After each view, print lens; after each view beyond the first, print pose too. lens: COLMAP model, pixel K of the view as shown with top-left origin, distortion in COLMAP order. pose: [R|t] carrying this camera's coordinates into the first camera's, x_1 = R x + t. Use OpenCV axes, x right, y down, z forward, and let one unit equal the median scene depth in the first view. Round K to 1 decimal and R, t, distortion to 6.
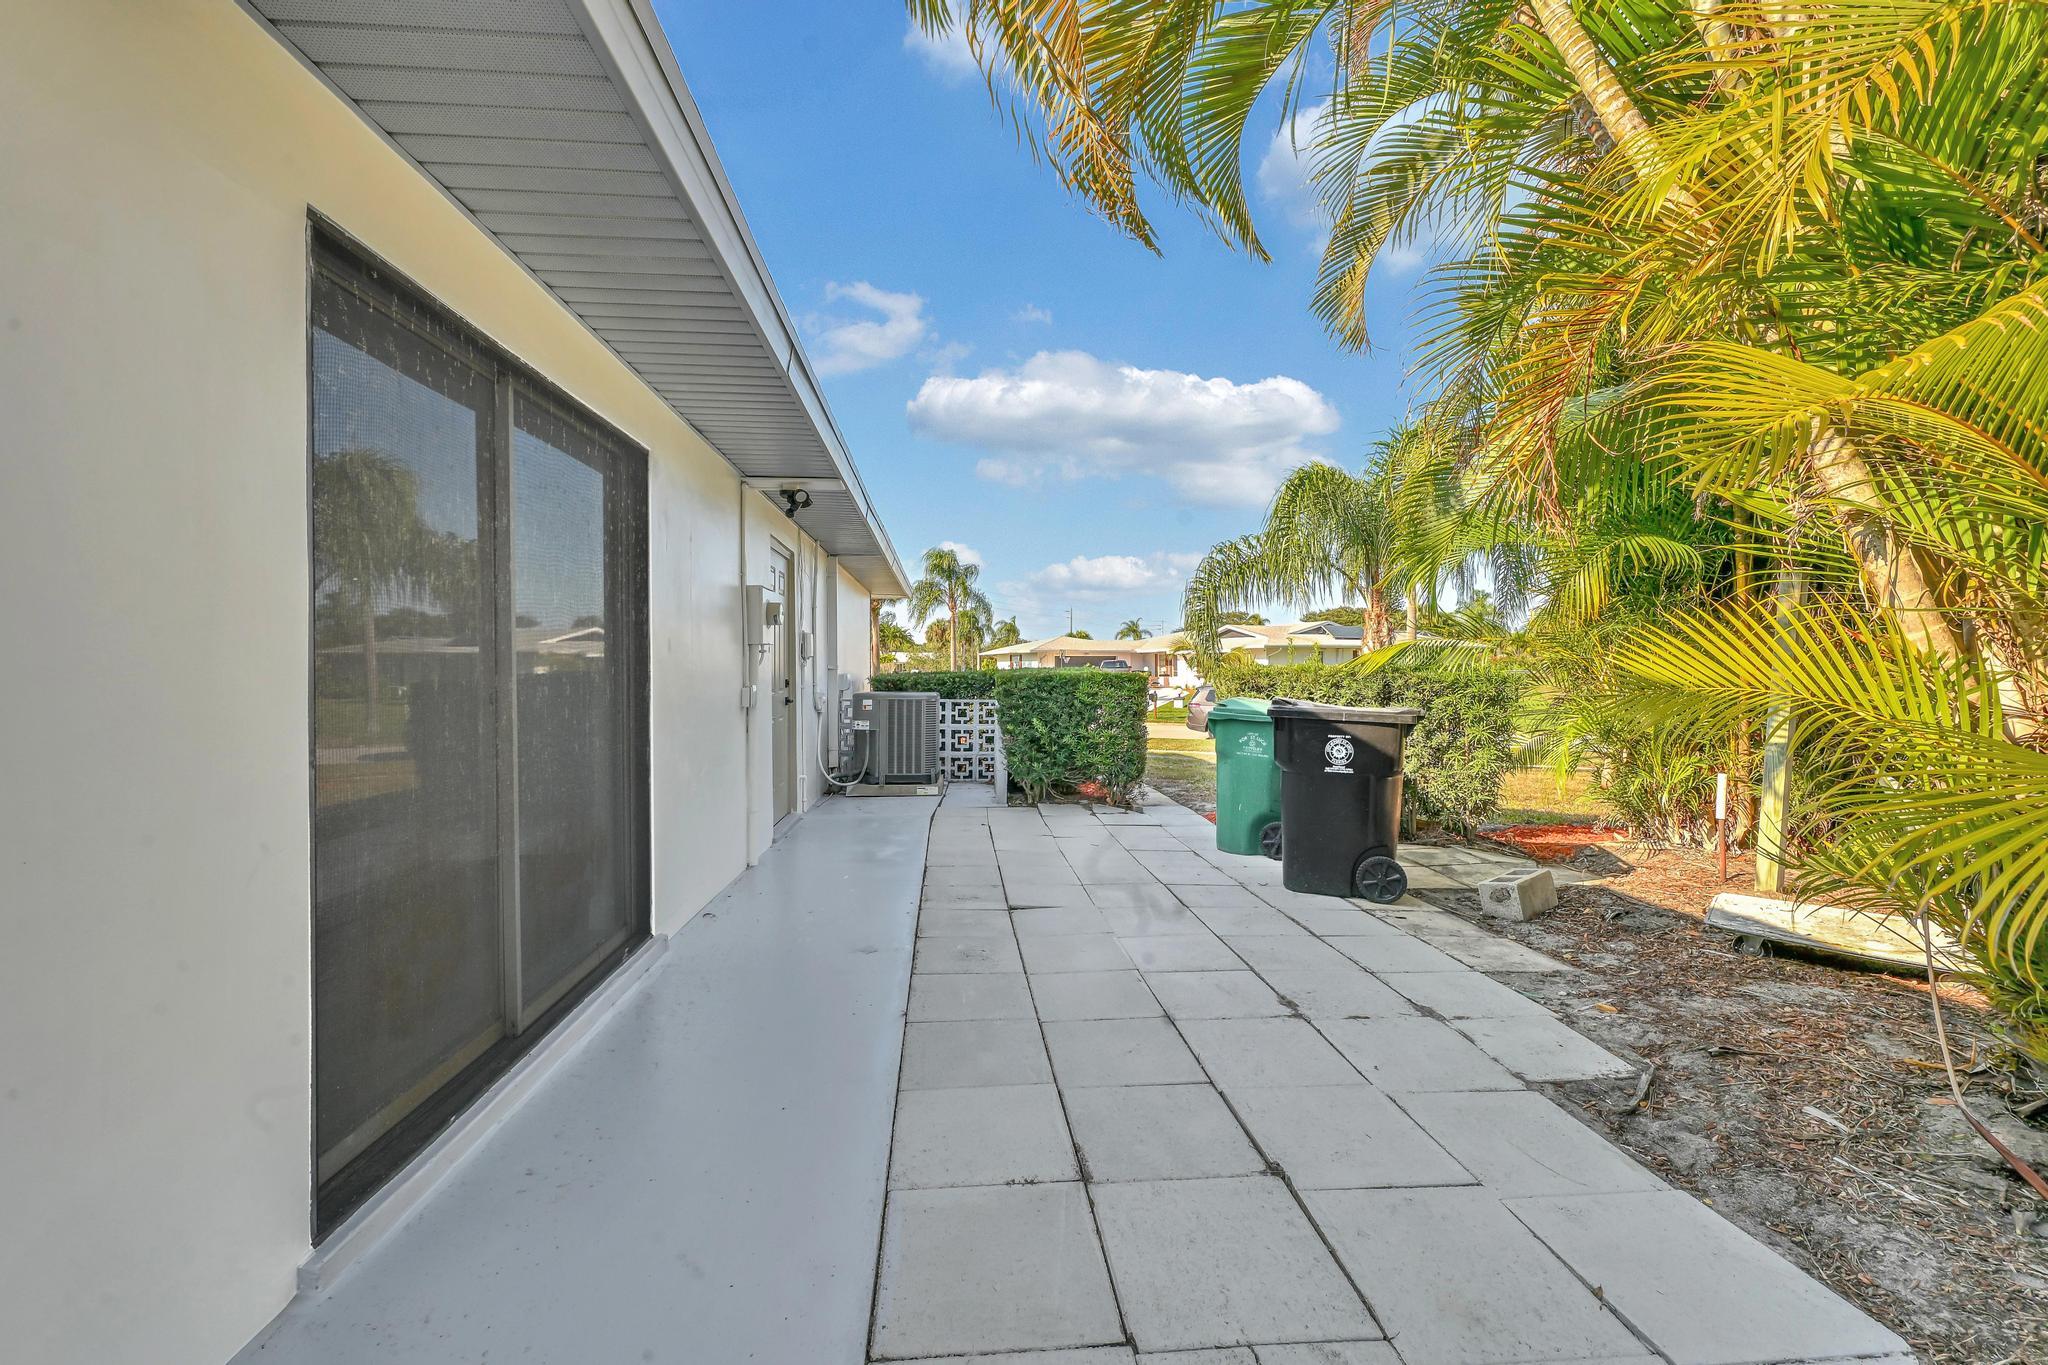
lens RADIAL K [[817.9, 0, 1024.0], [0, 817.9, 682.5], [0, 0, 1]] dist [-0.000039, 0.000000]
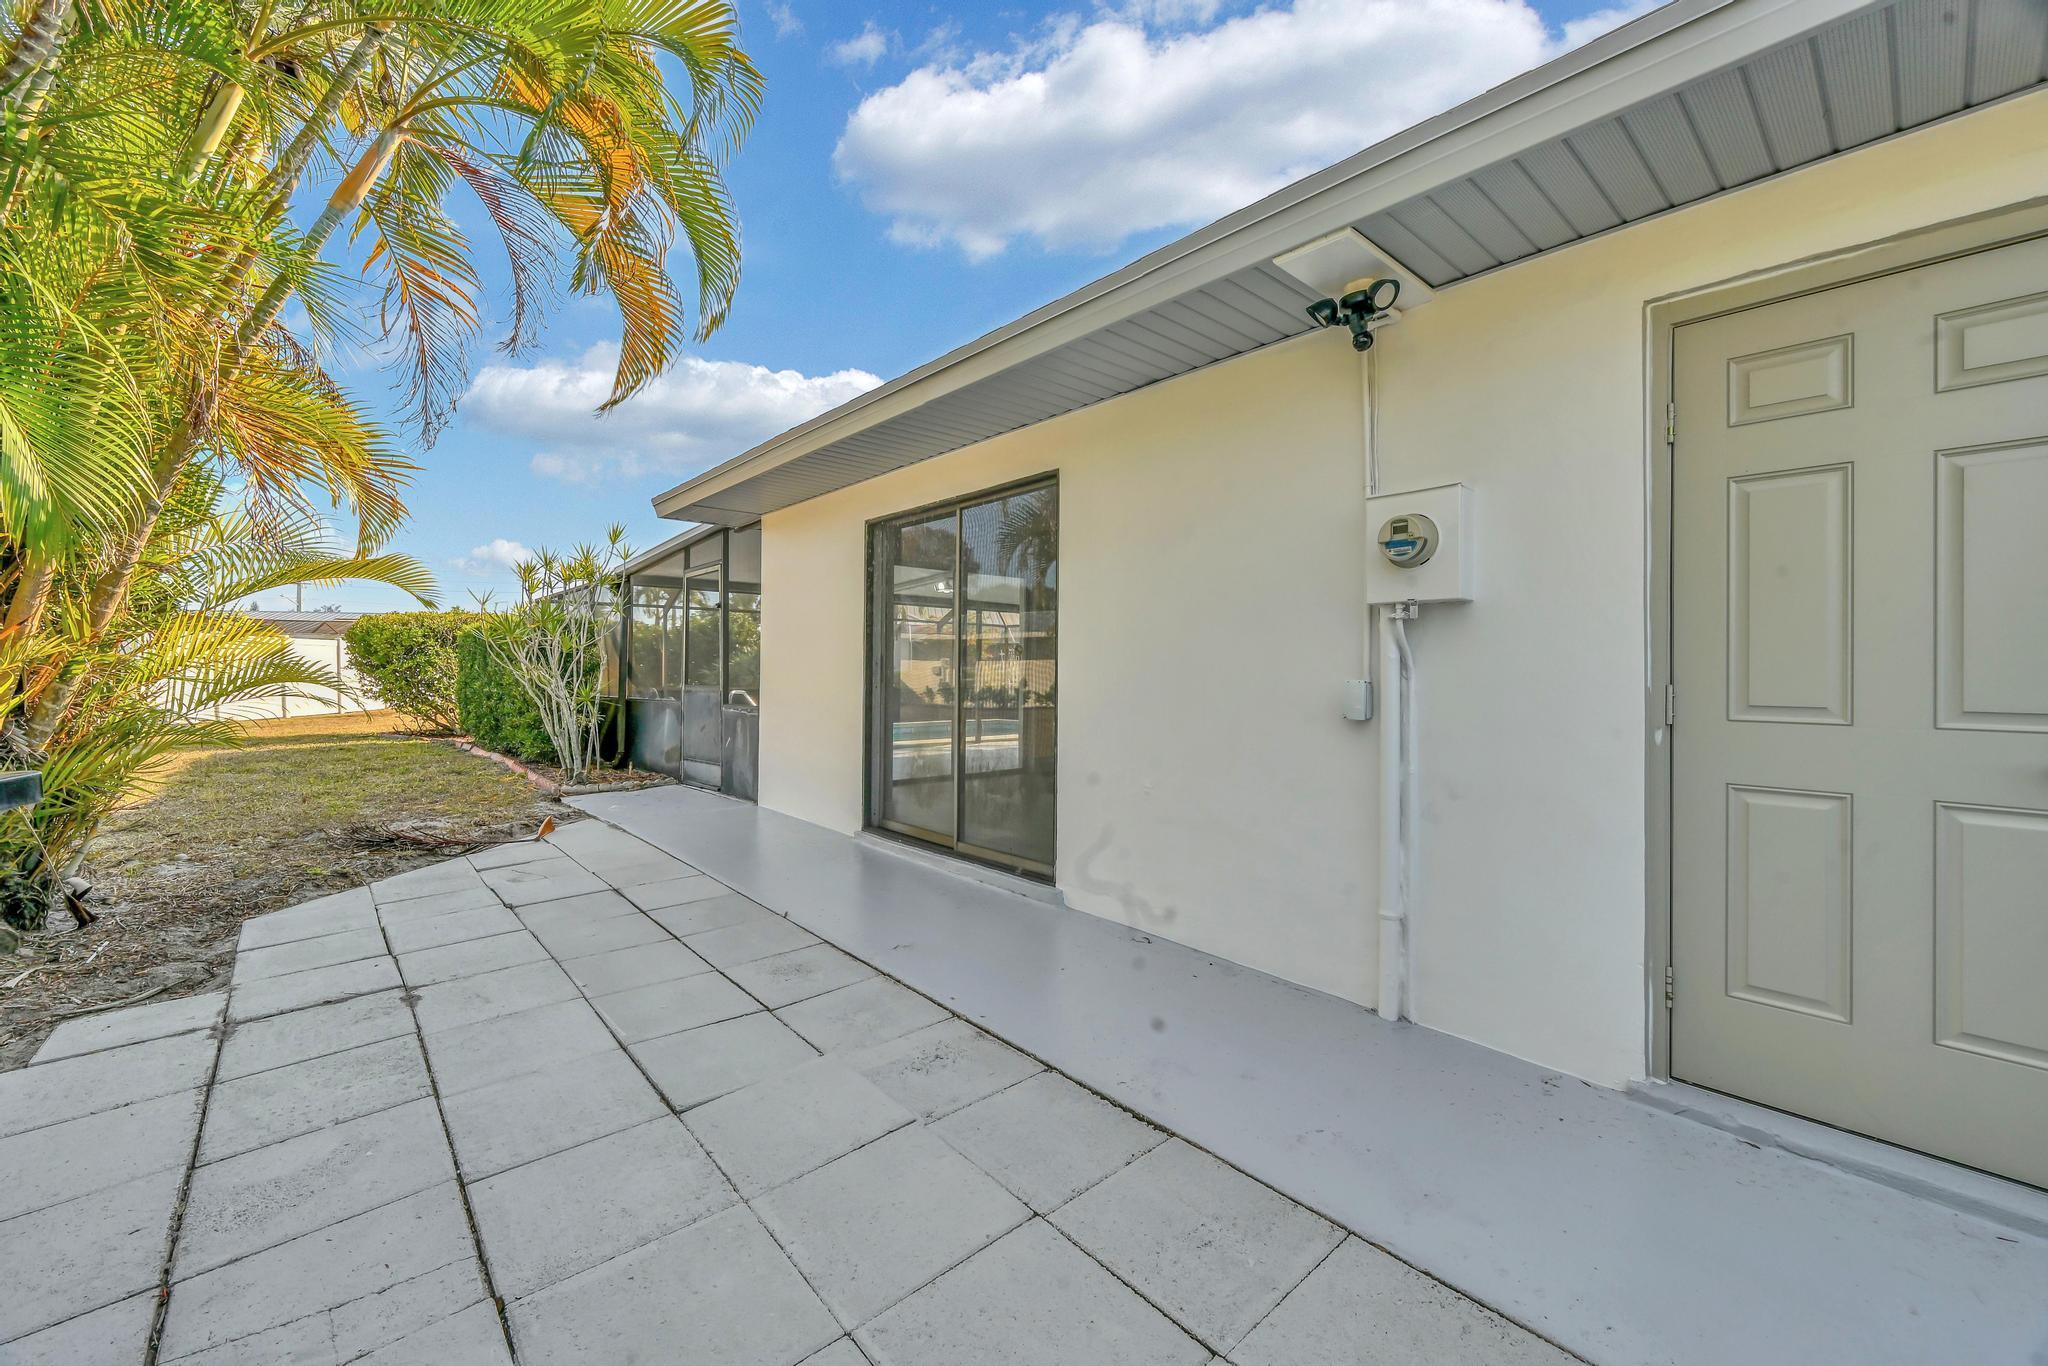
lens RADIAL K [[803.7, 0, 1025.4], [0, 803.7, 652.5], [0, 0, 1]] dist [-0.000110, 0.000004]
pose [[-0.803116, -0.007804, -0.595772, 0.316187], [-0.009817, 0.999952, 0.000136, -0.024391], [0.595742, 0.005958, -0.803154, 2.248882]]
